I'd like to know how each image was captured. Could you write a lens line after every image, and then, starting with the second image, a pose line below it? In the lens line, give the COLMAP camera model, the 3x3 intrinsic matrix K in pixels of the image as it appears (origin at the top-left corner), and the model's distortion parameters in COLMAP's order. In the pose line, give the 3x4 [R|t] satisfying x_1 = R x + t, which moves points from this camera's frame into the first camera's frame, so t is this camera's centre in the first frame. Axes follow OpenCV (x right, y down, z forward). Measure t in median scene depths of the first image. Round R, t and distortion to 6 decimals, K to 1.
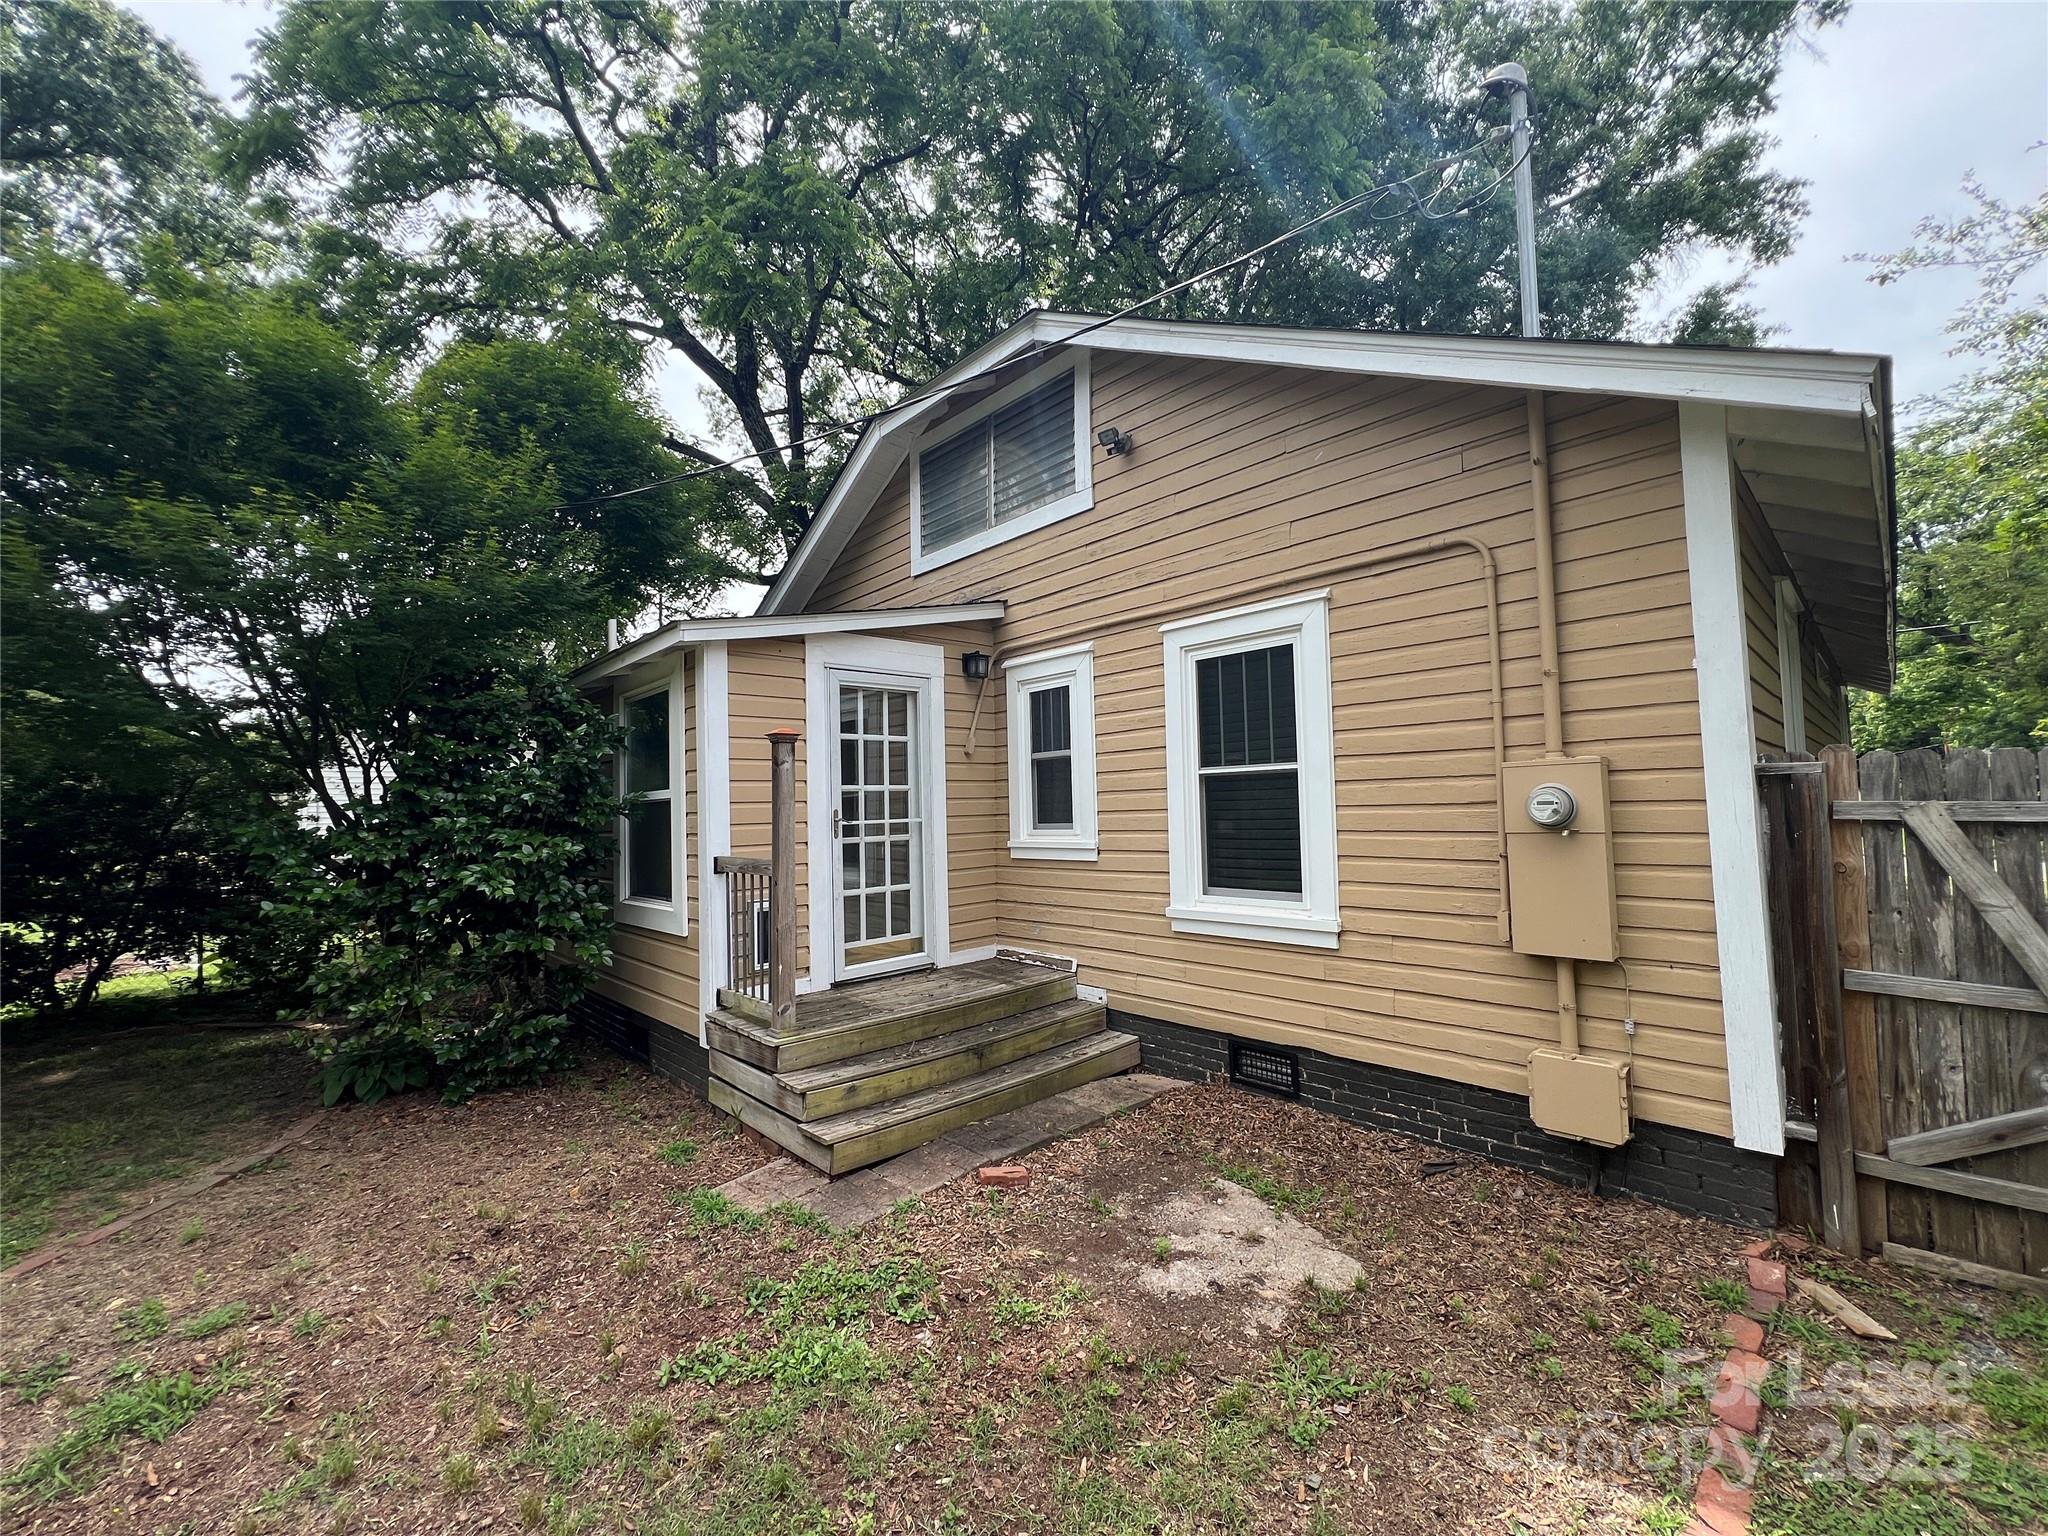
lens RADIAL K [[825.1, 0, 1017.5], [0, 825.1, 767.2], [0, 0, 1]] dist [-0.009272, 0.002505]
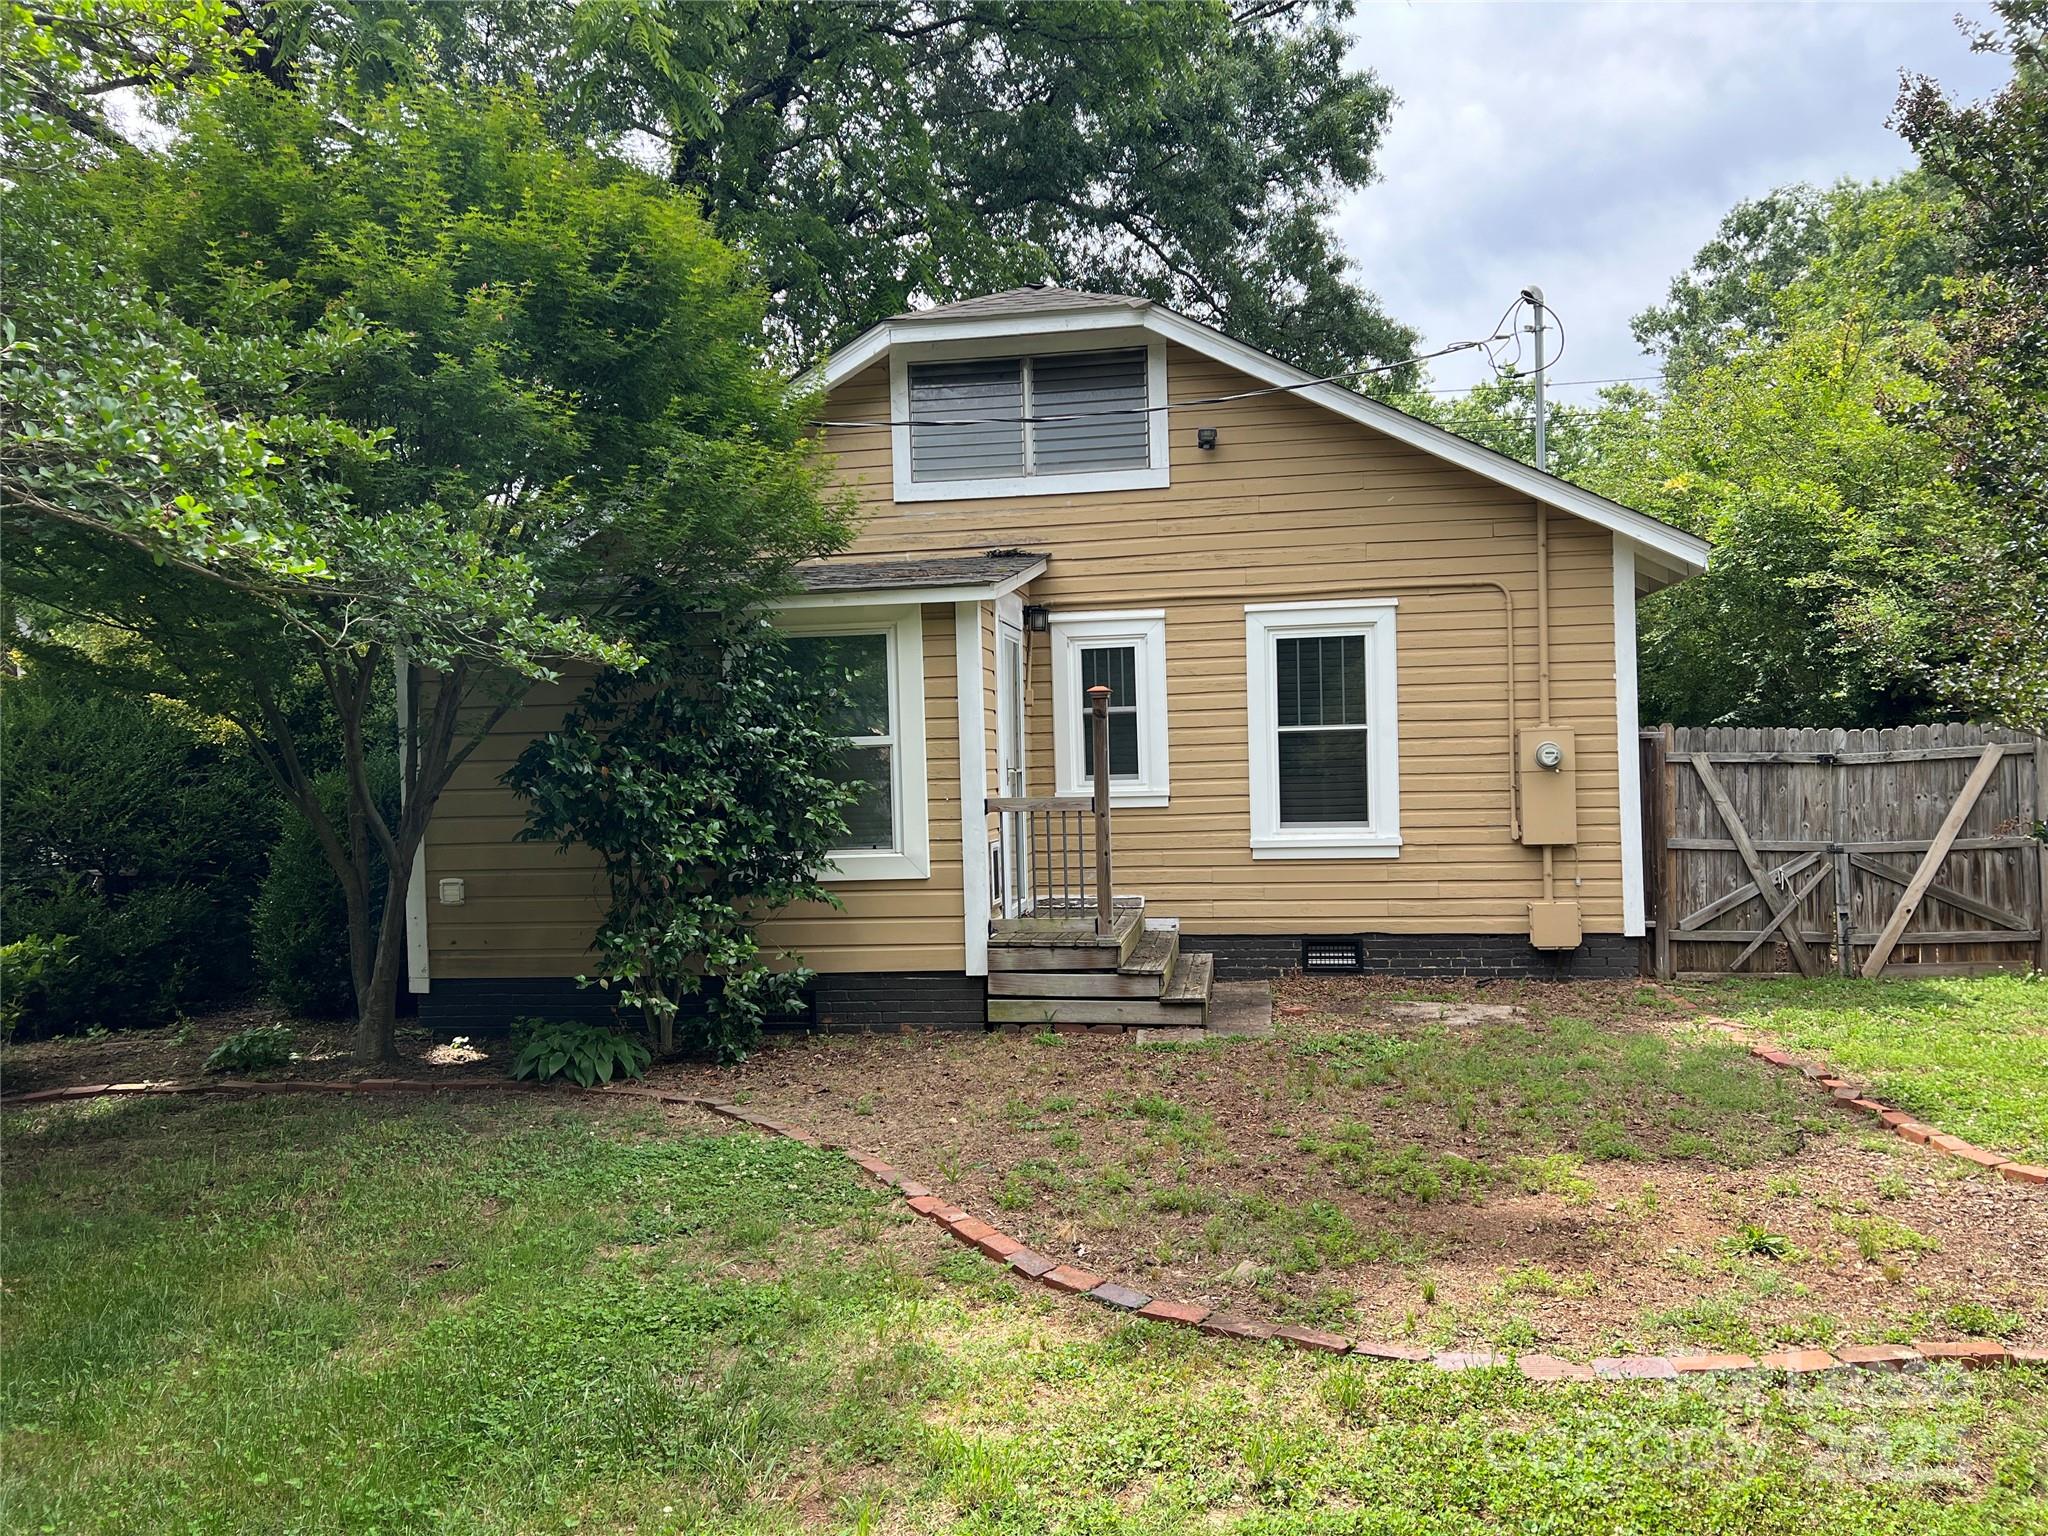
lens RADIAL K [[1533.3, 0, 1020.5], [0, 1533.3, 776.6], [0, 0, 1]] dist [0.045225, -0.010473]
pose [[0.790731, 0.002699, 0.612158, -1.567033], [-0.025325, 0.999278, 0.028306, 0.021859], [-0.611639, -0.037885, 0.790229, -0.613273]]
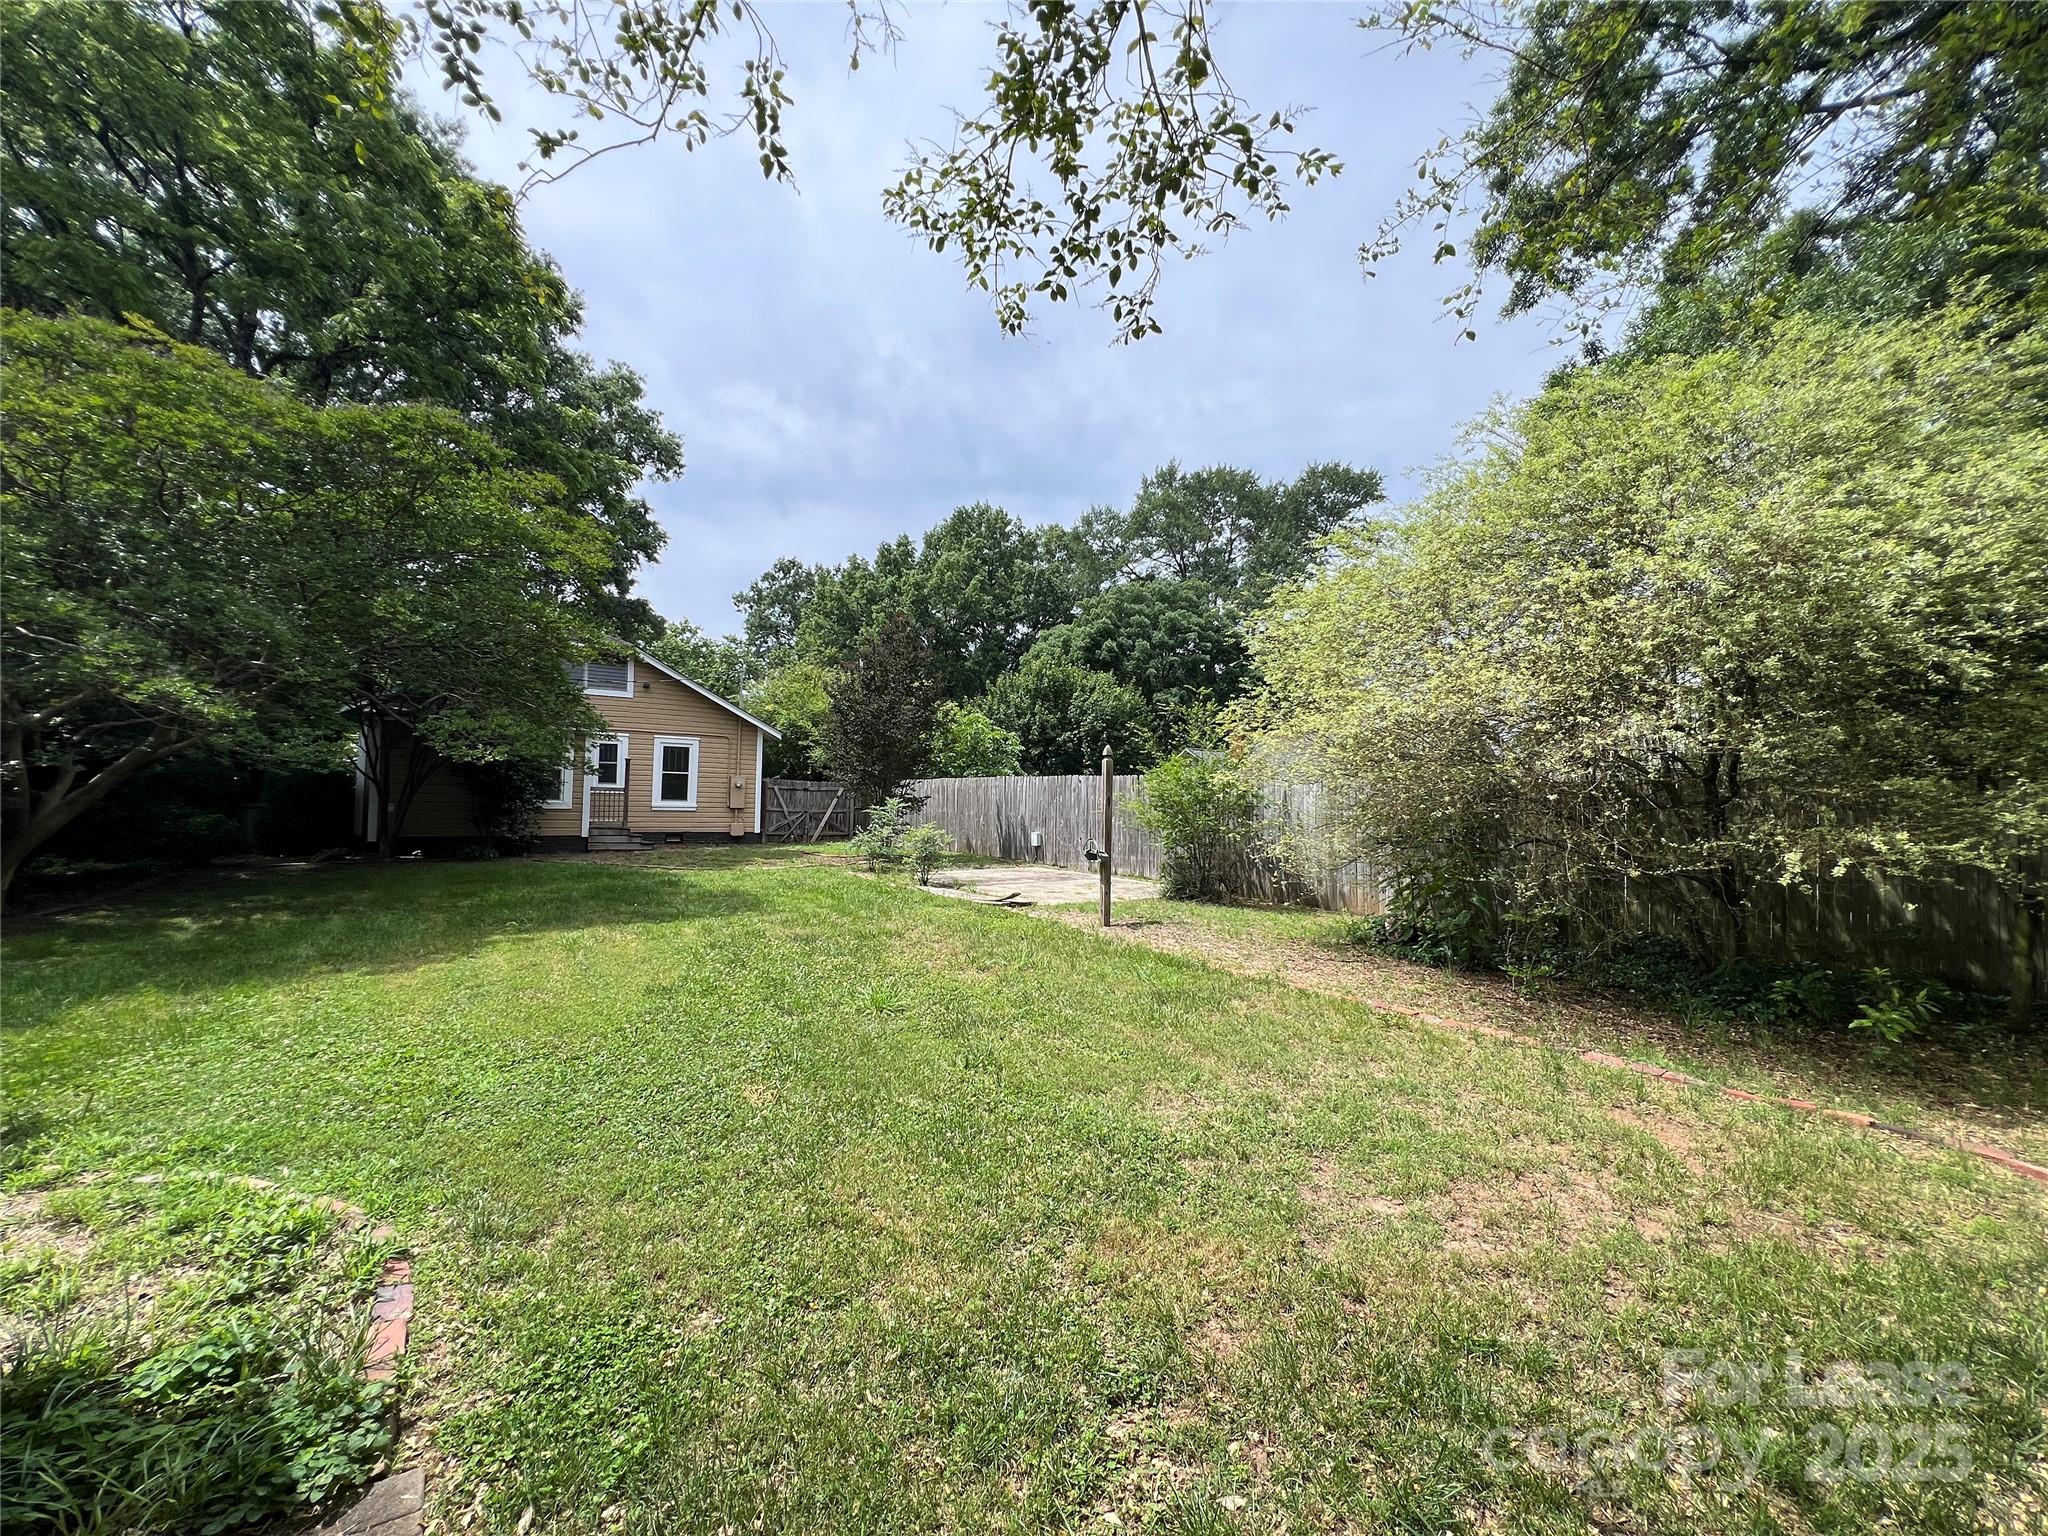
lens RADIAL K [[825.1, 0, 1019.2], [0, 825.1, 770.4], [0, 0, 1]] dist [-0.009272, 0.002505]
pose [[0.174081, 0.066750, 0.982466, -3.814628], [-0.074845, 0.995711, -0.054388, 0.092215], [-0.981883, -0.064065, 0.178330, -1.643175]]
